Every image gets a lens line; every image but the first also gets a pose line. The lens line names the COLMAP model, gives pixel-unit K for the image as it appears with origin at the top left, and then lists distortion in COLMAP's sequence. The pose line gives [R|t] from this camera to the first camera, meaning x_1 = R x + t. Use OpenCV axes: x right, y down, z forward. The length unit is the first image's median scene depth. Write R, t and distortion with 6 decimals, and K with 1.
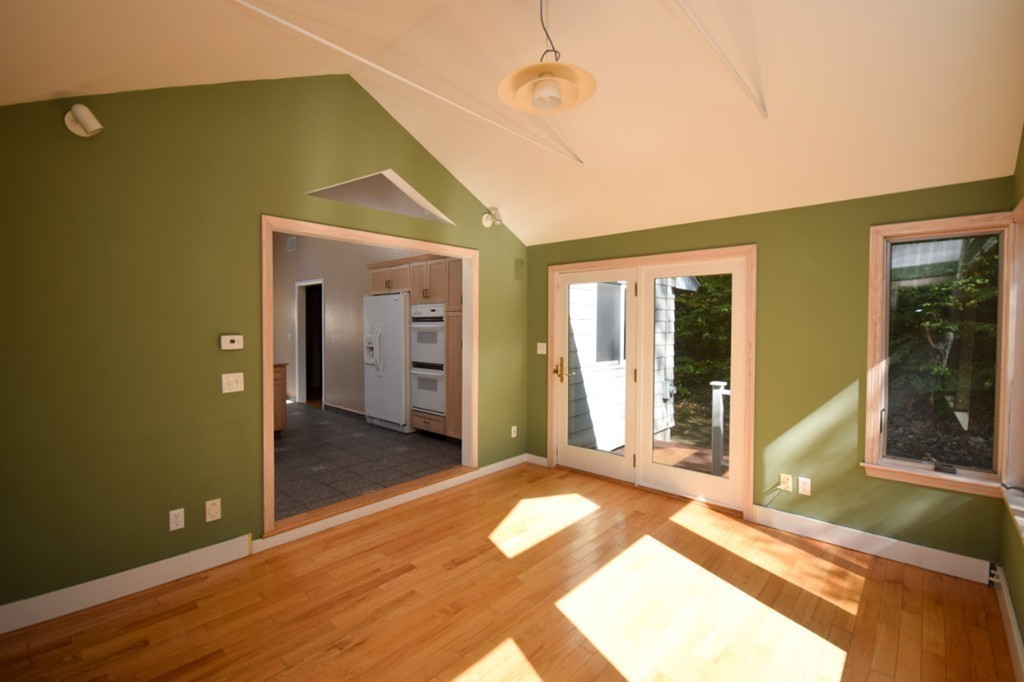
lens RADIAL K [[451.4, 0, 512.0], [0, 451.4, 341.0], [0, 0, 1]] dist [0.002495, 0.000307]
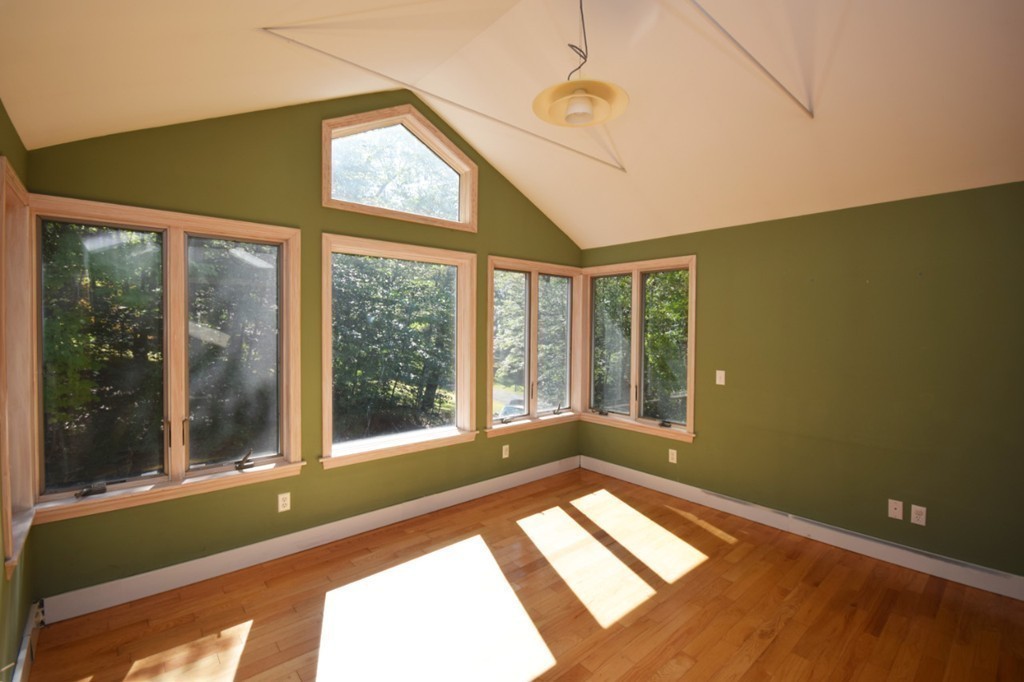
lens RADIAL K [[450.1, 0, 510.7], [0, 450.1, 341.2], [0, 0, 1]] dist [-0.001342, -0.007768]
pose [[-0.992960, -0.018628, 0.116978, 0.061990], [-0.010792, 0.997676, 0.067270, -0.050116], [-0.117959, 0.065534, -0.990854, 1.236989]]
